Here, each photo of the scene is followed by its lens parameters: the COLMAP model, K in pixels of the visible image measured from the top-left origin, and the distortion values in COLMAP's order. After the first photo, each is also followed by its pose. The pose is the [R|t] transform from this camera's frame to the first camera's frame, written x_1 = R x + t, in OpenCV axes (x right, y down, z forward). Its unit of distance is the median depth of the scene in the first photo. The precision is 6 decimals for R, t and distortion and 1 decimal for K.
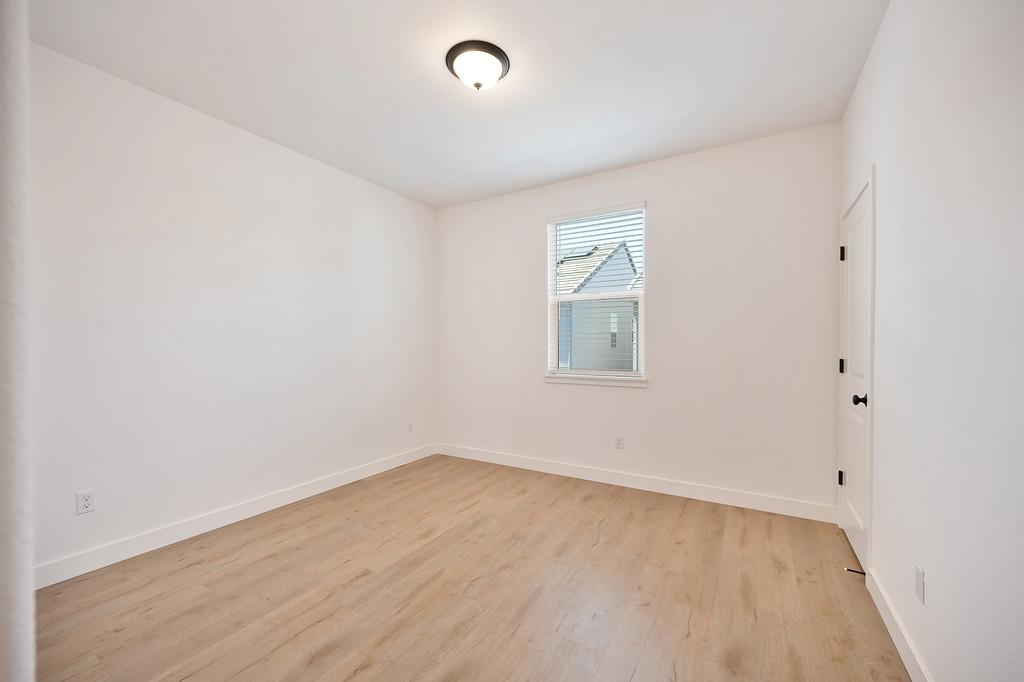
lens RADIAL K [[409.1, 0, 508.9], [0, 409.1, 337.5], [0, 0, 1]] dist [0.001768, -0.000167]
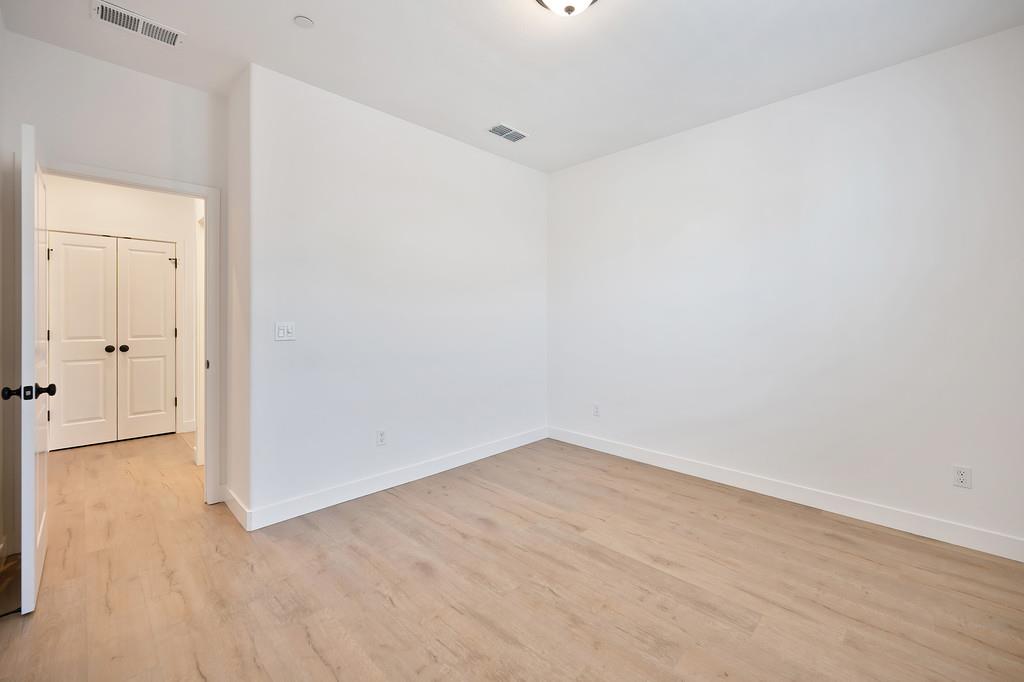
lens RADIAL K [[409.1, 0, 550.6], [0, 409.1, 318.4], [0, 0, 1]] dist [0.001768, -0.000167]
pose [[-0.180105, 0.000227, -0.983647, 0.656299], [0.015807, 0.999872, -0.002663, -0.005542], [0.983520, -0.016028, -0.180086, 0.953239]]
